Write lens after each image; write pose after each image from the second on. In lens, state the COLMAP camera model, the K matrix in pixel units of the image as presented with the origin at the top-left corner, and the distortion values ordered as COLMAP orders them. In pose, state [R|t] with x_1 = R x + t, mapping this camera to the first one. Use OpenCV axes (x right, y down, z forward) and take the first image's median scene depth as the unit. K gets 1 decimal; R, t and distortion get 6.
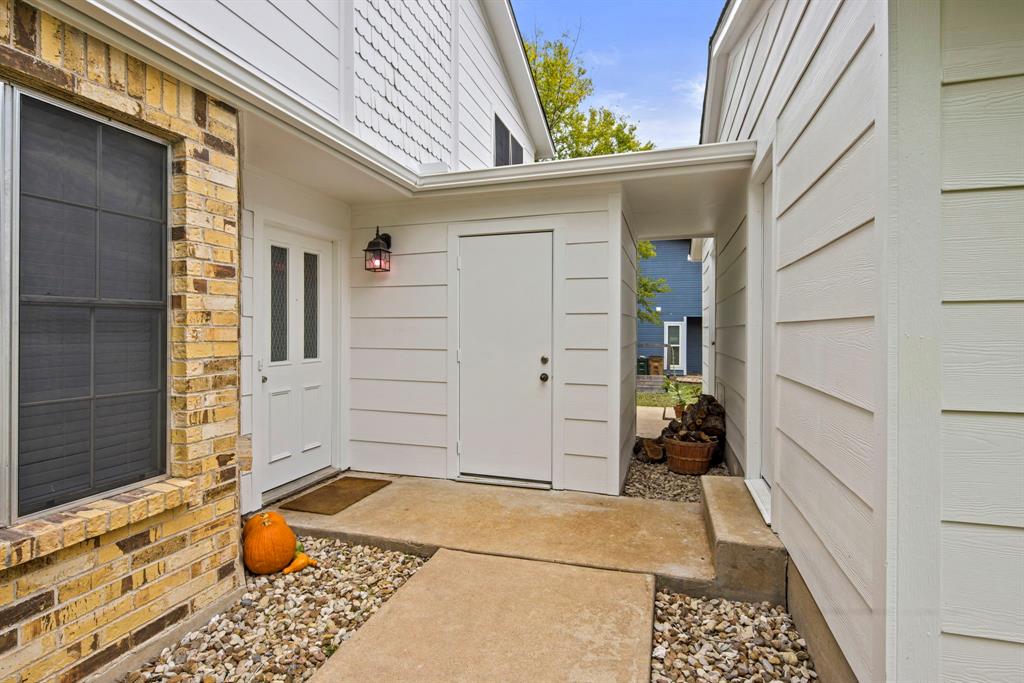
lens RADIAL K [[505.0, 0, 509.8], [0, 505.0, 336.3], [0, 0, 1]] dist [-0.001693, -0.000177]
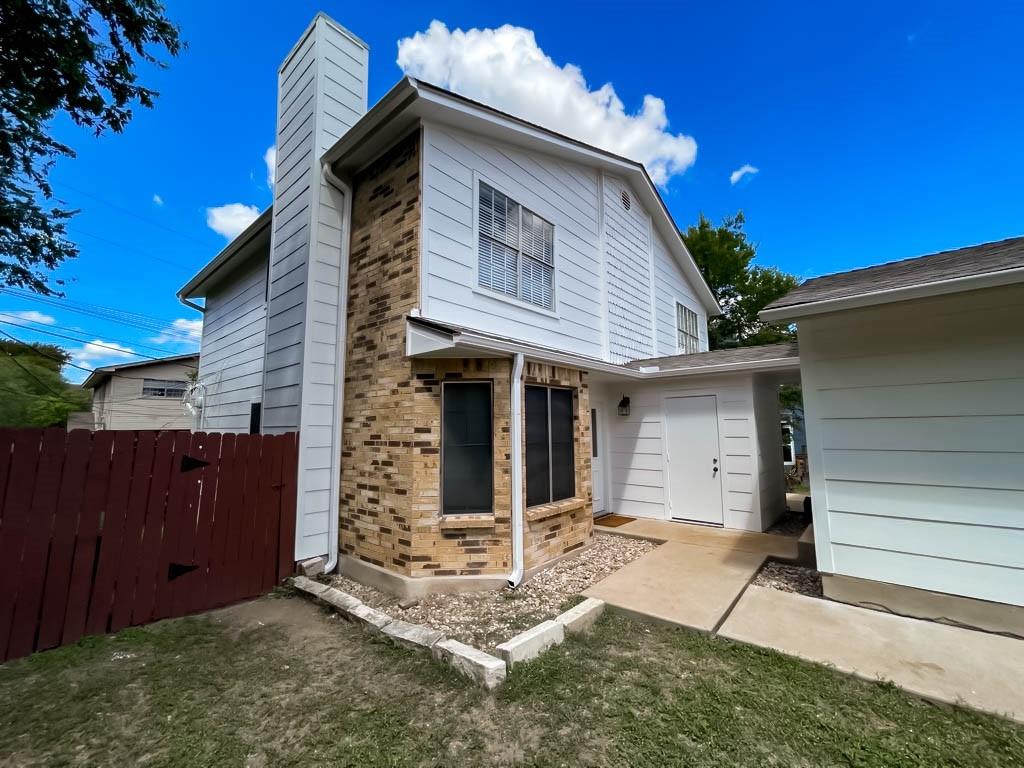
lens RADIAL K [[415.2, 0, 508.5], [0, 415.2, 384.0], [0, 0, 1]] dist [0.003112, -0.000003]
pose [[0.912458, -0.054564, -0.405517, 0.009844], [0.004402, 0.992320, -0.123616, -0.094575], [0.409147, 0.111010, 0.905690, -1.494451]]
